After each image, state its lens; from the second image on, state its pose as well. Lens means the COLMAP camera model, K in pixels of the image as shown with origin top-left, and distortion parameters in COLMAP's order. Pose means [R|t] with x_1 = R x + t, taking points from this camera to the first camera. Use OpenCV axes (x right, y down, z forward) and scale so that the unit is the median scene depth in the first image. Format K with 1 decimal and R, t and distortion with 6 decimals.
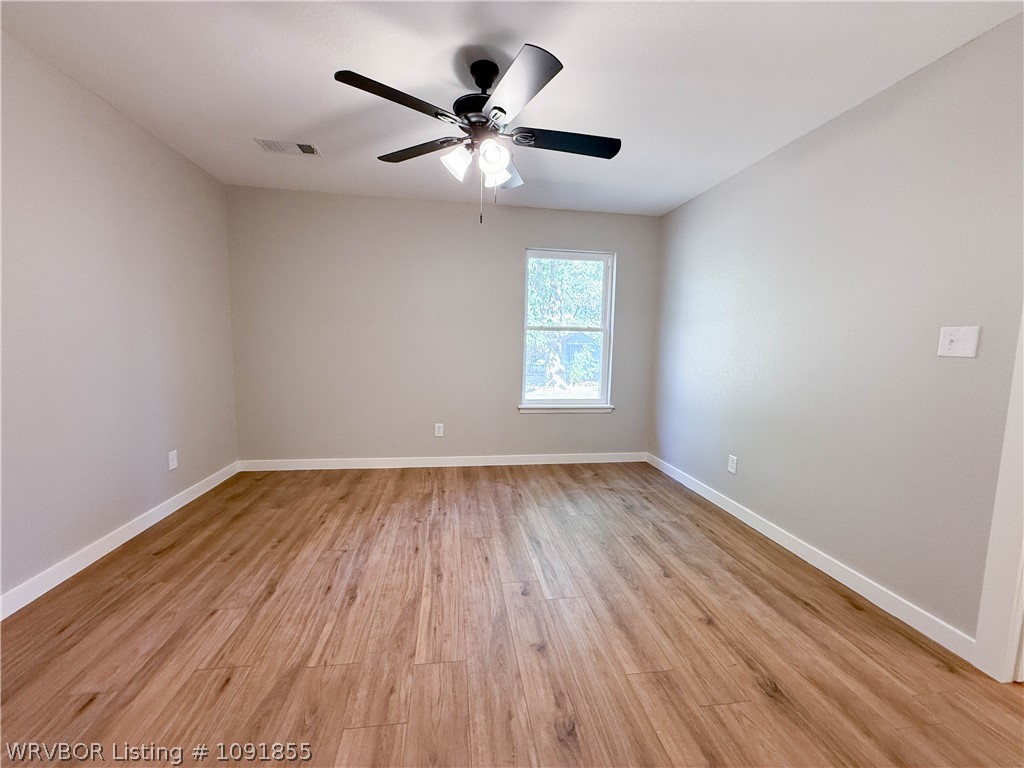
lens RADIAL K [[411.3, 0, 509.3], [0, 411.3, 384.6], [0, 0, 1]] dist [-0.000806, -0.000055]
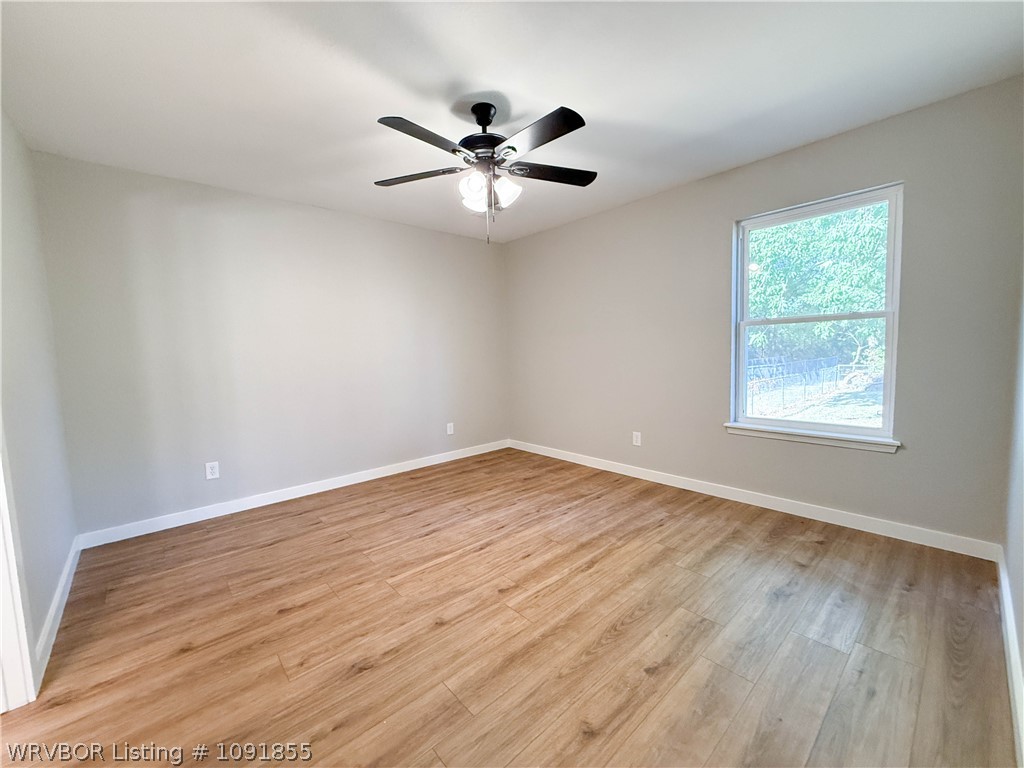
lens RADIAL K [[411.3, 0, 509.6], [0, 411.3, 385.4], [0, 0, 1]] dist [-0.000806, -0.000055]
pose [[0.542355, 0.034780, -0.839429, 0.659053], [-0.047580, 0.998811, 0.010642, -0.014487], [0.838801, 0.034168, 0.543365, 0.320778]]
